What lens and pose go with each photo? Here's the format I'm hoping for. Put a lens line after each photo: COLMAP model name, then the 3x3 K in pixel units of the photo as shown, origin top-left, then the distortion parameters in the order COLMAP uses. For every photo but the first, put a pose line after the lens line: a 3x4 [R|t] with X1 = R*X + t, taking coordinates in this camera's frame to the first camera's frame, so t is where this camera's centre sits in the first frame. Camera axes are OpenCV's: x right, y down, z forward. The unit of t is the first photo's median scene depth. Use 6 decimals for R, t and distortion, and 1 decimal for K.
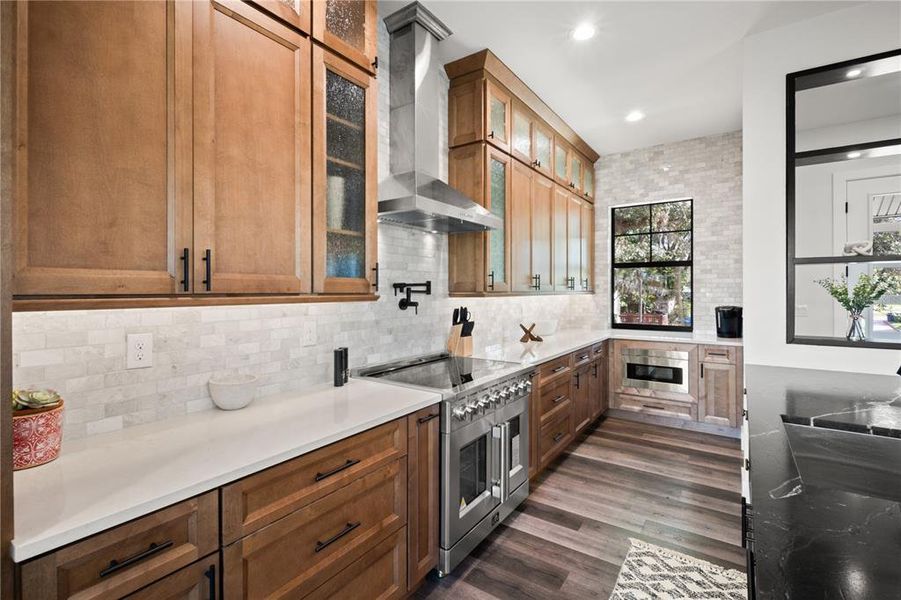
lens RADIAL K [[410.3, 0, 449.7], [0, 410.3, 287.3], [0, 0, 1]] dist [0.002829, 0.000260]
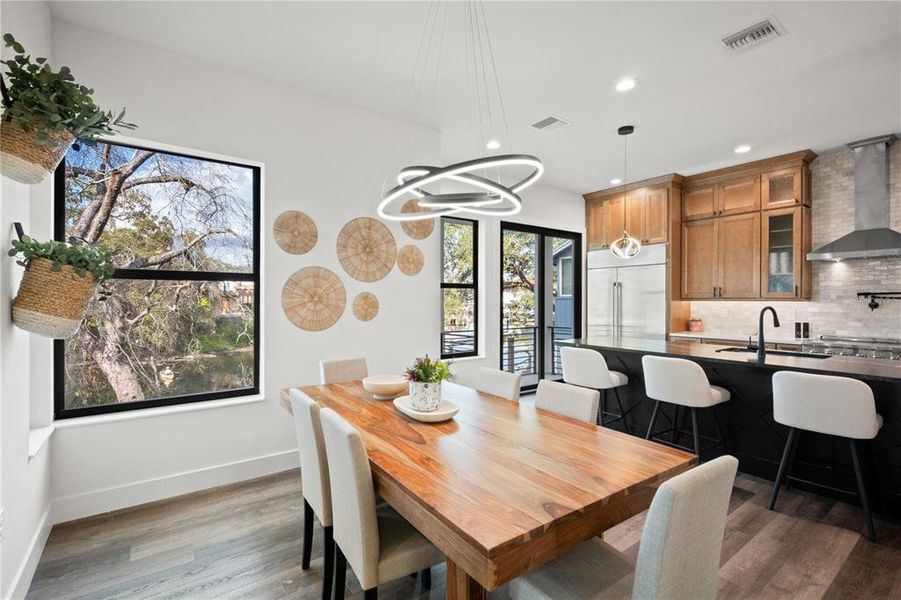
lens RADIAL K [[413.8, 0, 451.6], [0, 413.8, 299.0], [0, 0, 1]] dist [0.001986, -0.000274]
pose [[-0.320758, -0.008112, -0.947126, 2.503793], [-0.002059, 0.999967, -0.007867, 0.040793], [0.947159, -0.000574, -0.320764, -0.103140]]
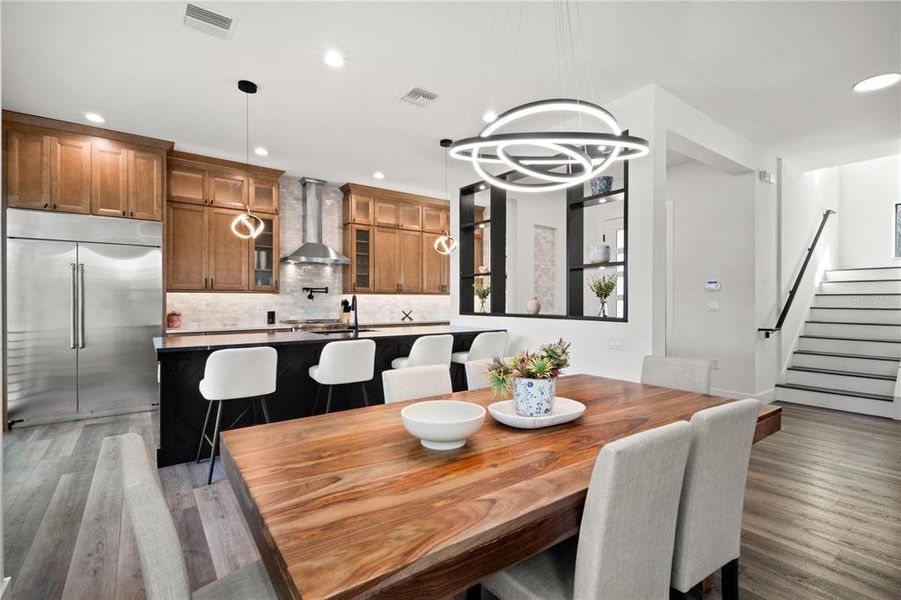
lens RADIAL K [[413.8, 0, 451.6], [0, 413.8, 299.0], [0, 0, 1]] dist [0.001986, -0.000274]
pose [[0.952187, 0.000558, -0.305515, 1.713140], [-0.000221, 0.999999, 0.001137, 0.062617], [0.305516, -0.001015, 0.952186, -1.257703]]
